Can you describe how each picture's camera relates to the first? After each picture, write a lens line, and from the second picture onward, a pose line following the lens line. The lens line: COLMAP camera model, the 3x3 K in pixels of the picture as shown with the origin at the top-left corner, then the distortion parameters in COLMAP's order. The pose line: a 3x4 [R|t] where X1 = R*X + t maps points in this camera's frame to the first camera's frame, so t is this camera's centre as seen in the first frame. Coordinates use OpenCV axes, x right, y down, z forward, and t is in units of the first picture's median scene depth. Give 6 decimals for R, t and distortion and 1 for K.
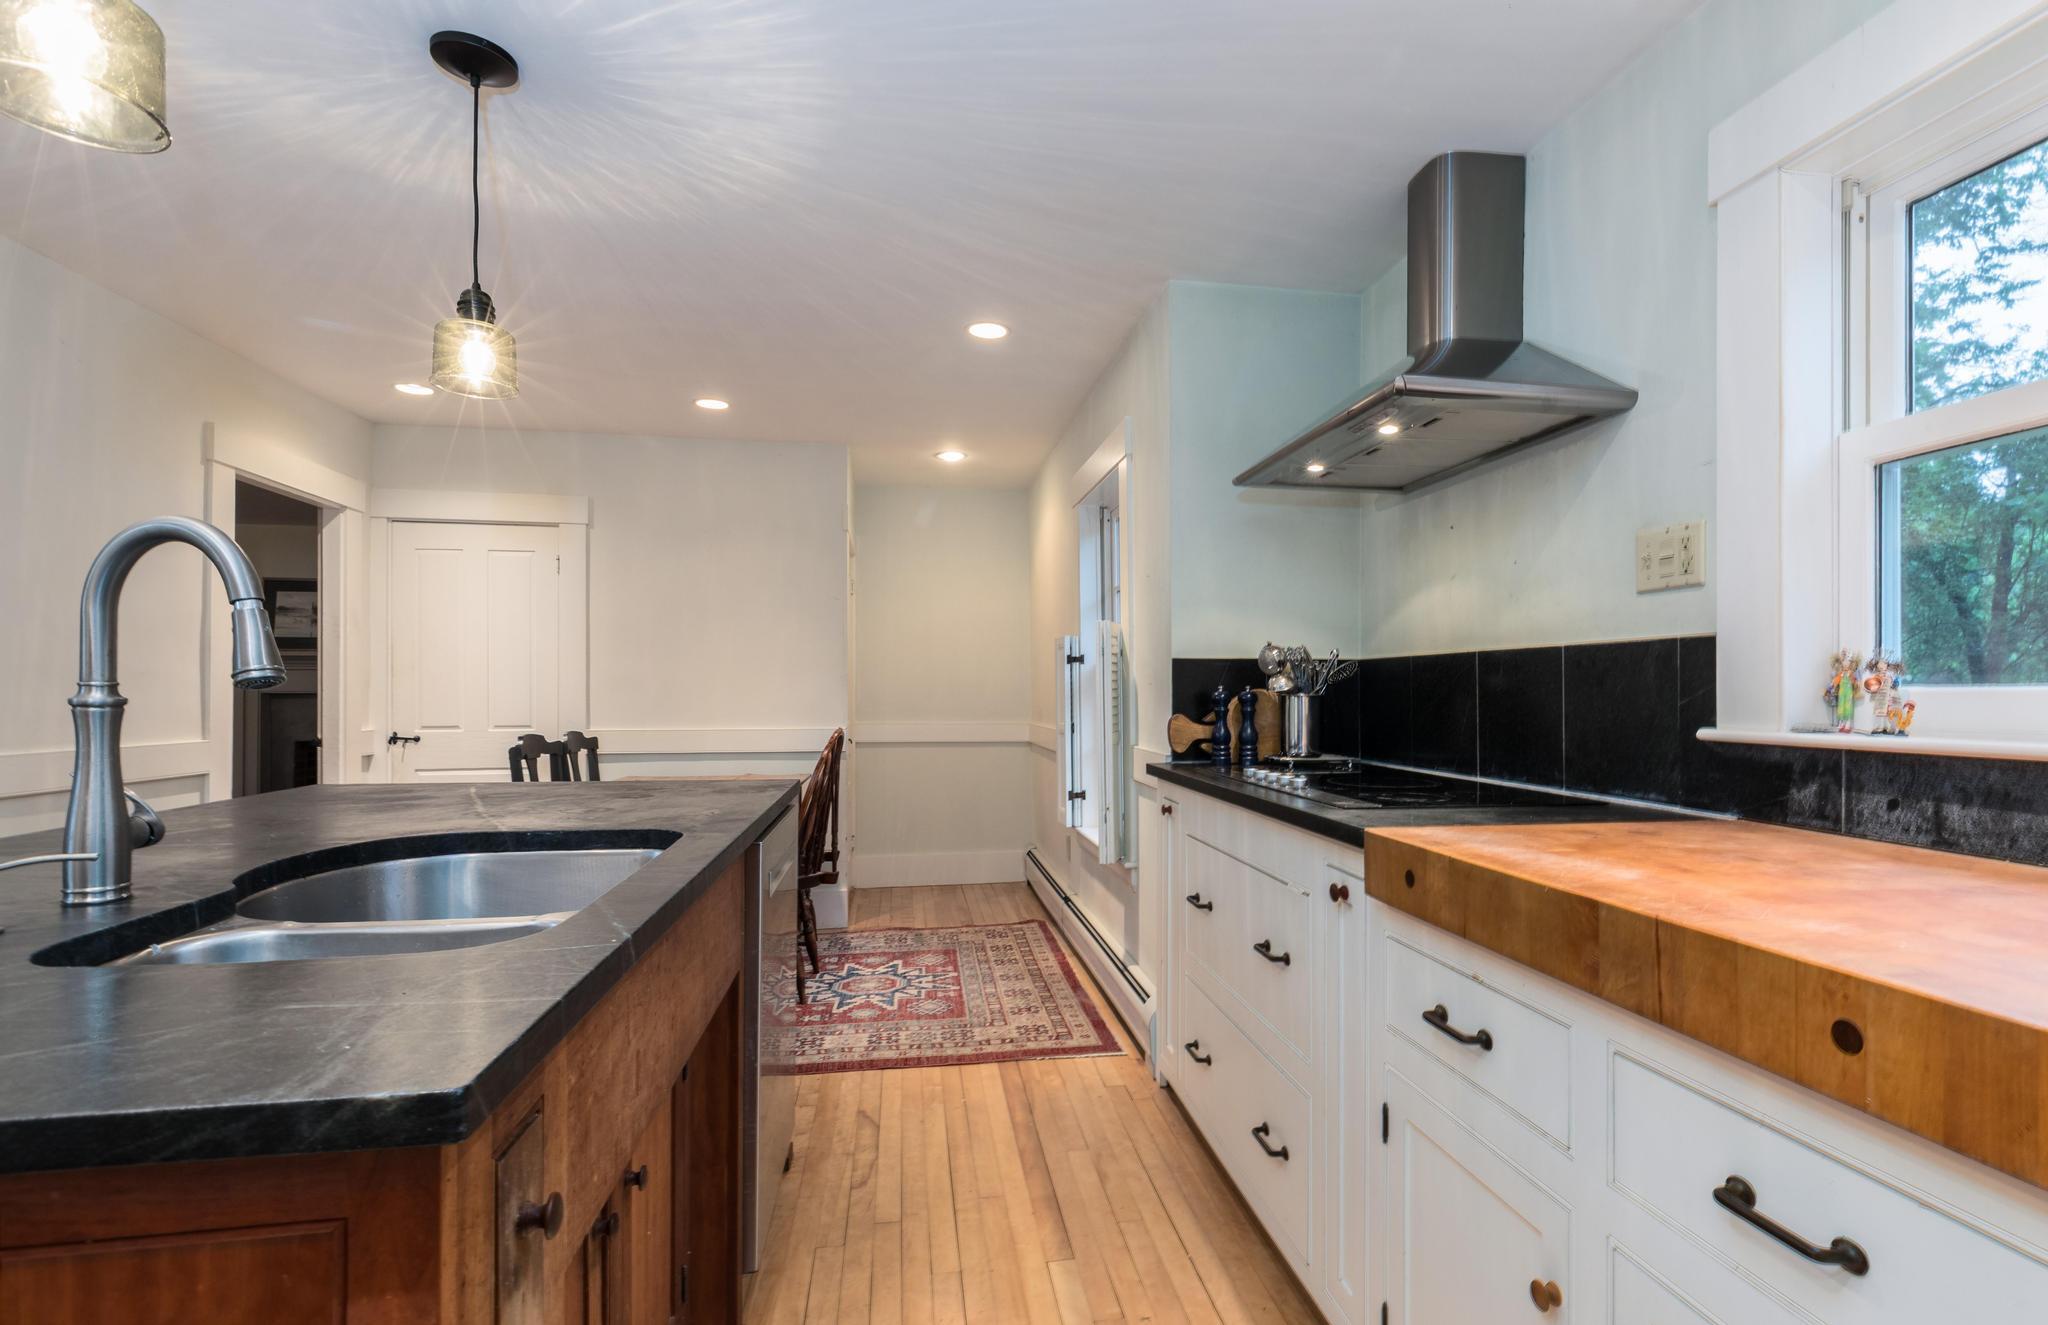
lens RADIAL K [[971.7, 0, 1079.6], [0, 971.7, 690.9], [0, 0, 1]] dist [0.004164, 0.000385]
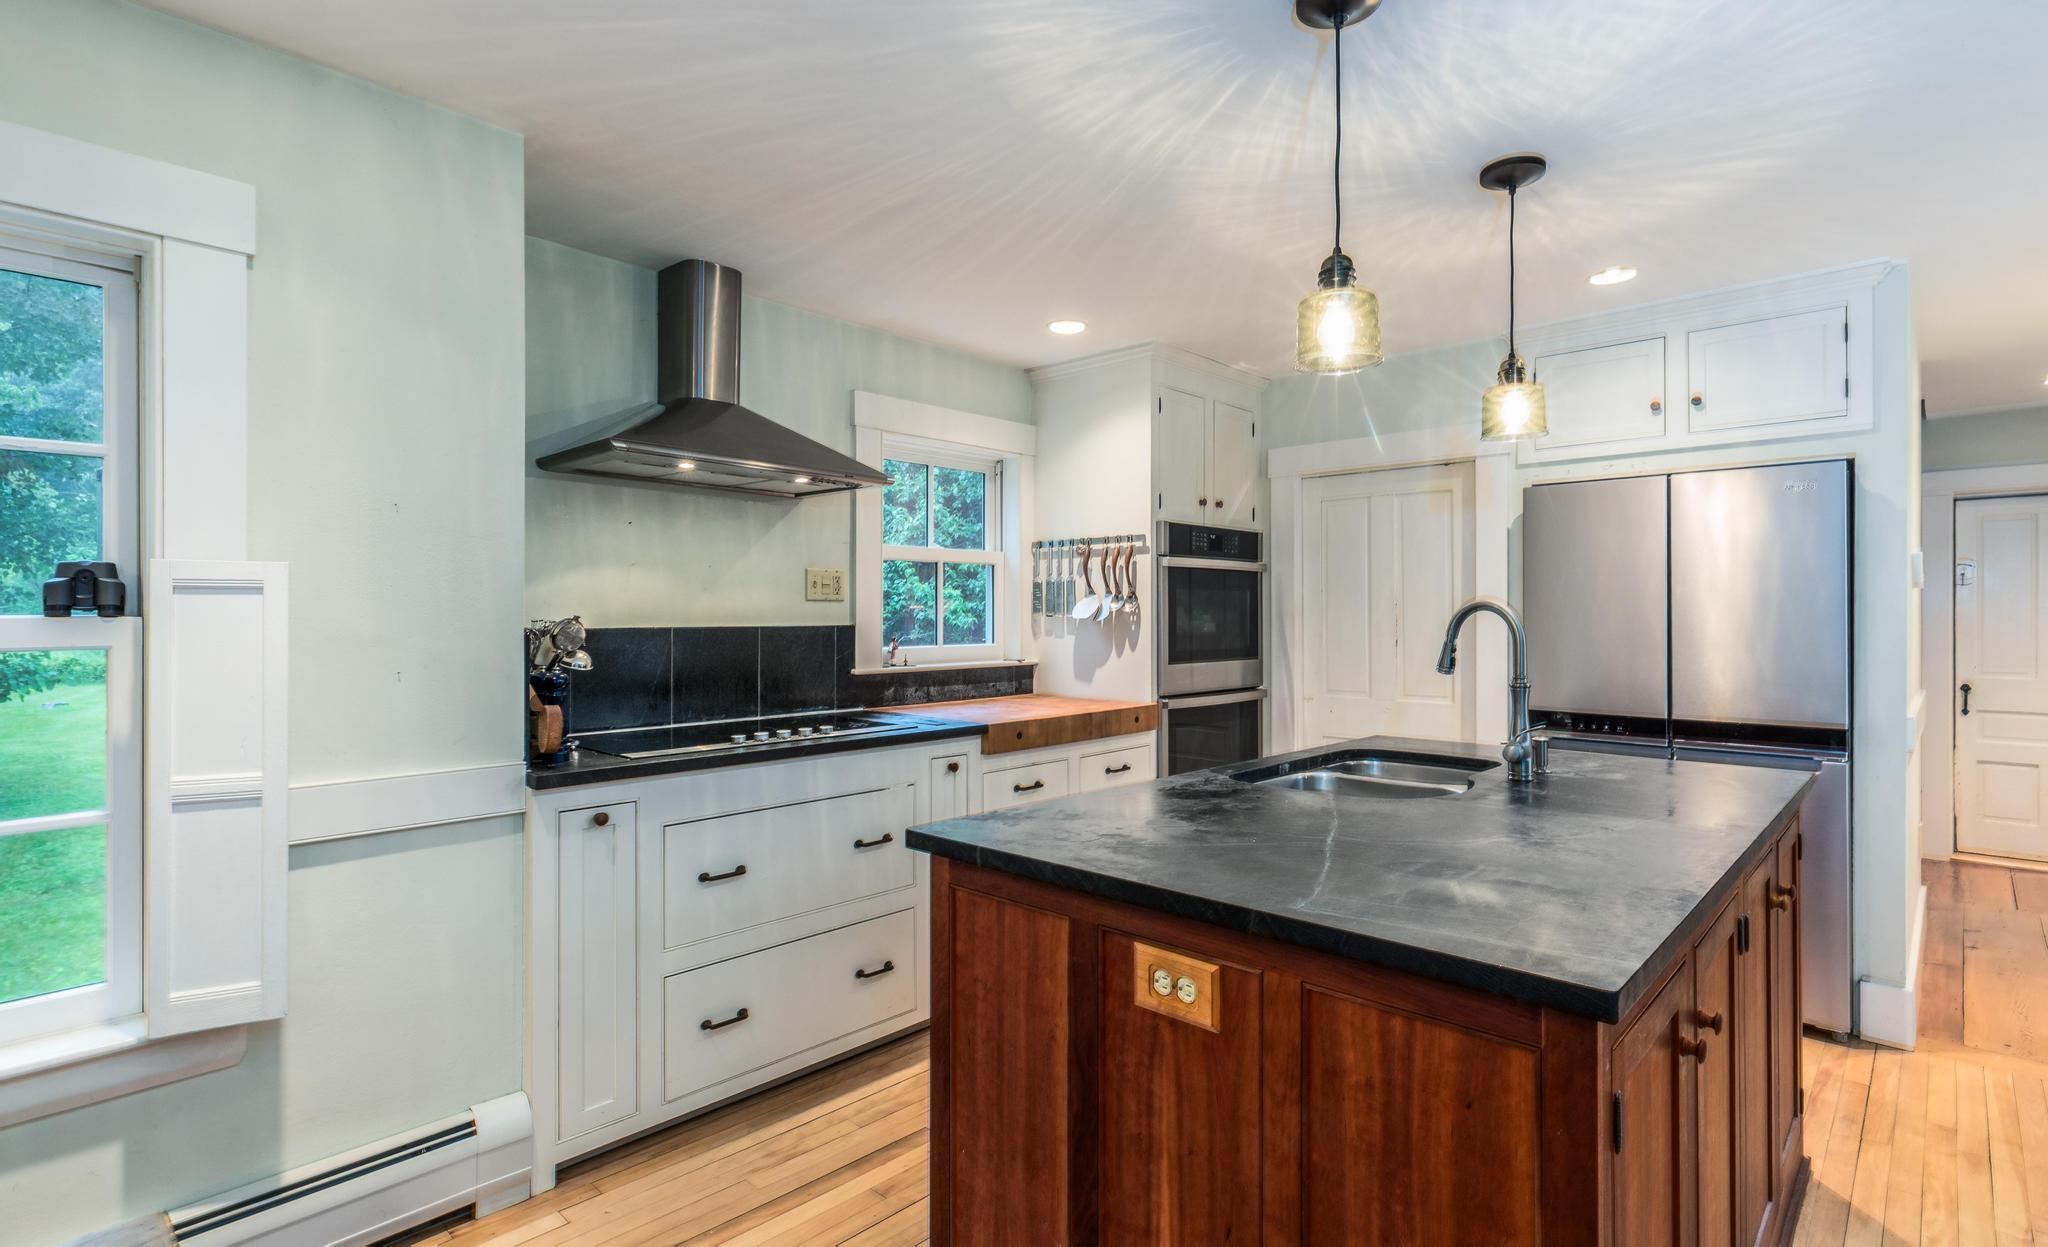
lens RADIAL K [[980.8, 0, 1031.6], [0, 980.8, 605.4], [0, 0, 1]] dist [0.004386, -0.001731]
pose [[-0.591263, 0.001796, 0.806477, -1.339272], [-0.003890, 0.999980, -0.005080, -0.093185], [-0.806470, -0.006141, -0.591244, 1.995695]]
